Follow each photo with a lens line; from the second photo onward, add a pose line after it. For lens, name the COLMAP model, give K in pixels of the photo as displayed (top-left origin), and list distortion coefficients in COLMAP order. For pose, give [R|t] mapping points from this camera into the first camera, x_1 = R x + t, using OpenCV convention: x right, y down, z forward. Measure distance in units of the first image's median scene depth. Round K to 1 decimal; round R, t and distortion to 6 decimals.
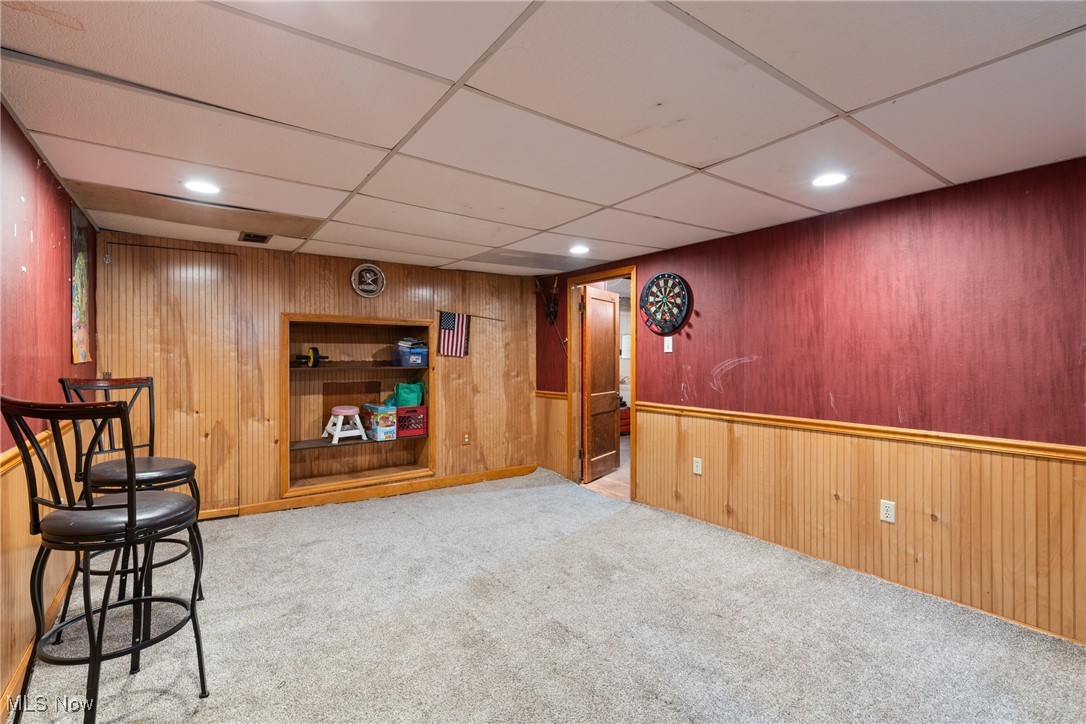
lens RADIAL K [[480.7, 0, 536.9], [0, 480.7, 352.6], [0, 0, 1]] dist [-0.001140, -0.000856]
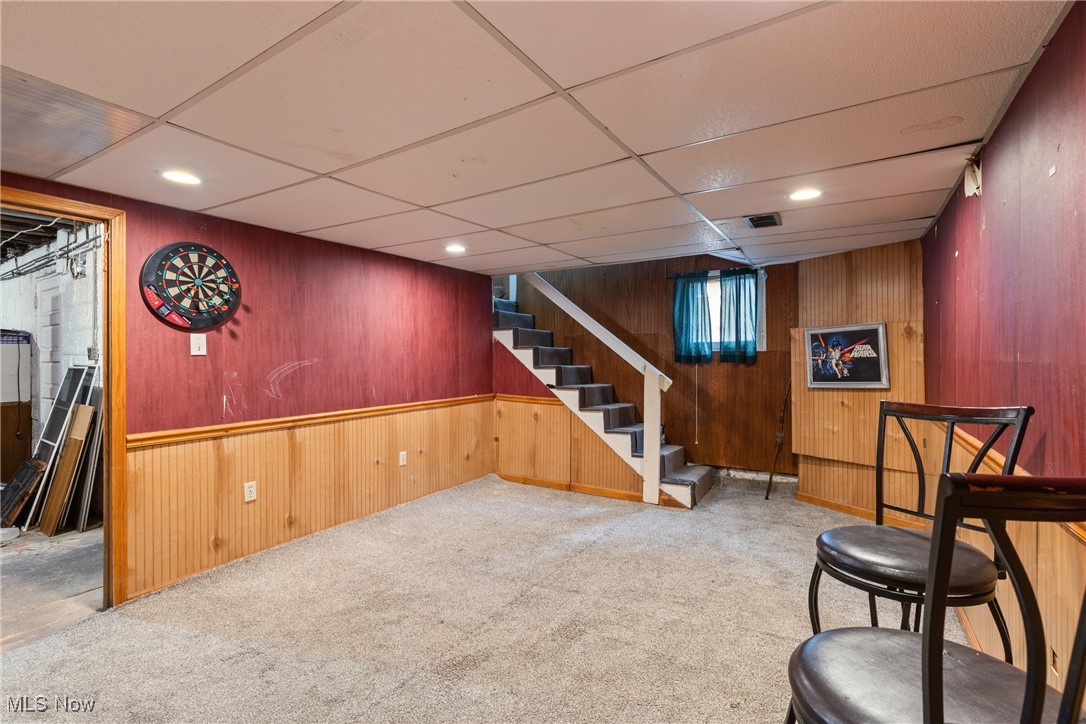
lens RADIAL K [[480.7, 0, 536.9], [0, 480.7, 352.6], [0, 0, 1]] dist [-0.001140, -0.000856]
pose [[-0.364015, 0.003326, 0.931387, -0.662000], [-0.003821, 0.999980, -0.005064, -0.003032], [-0.931385, -0.005402, -0.363995, 0.890859]]
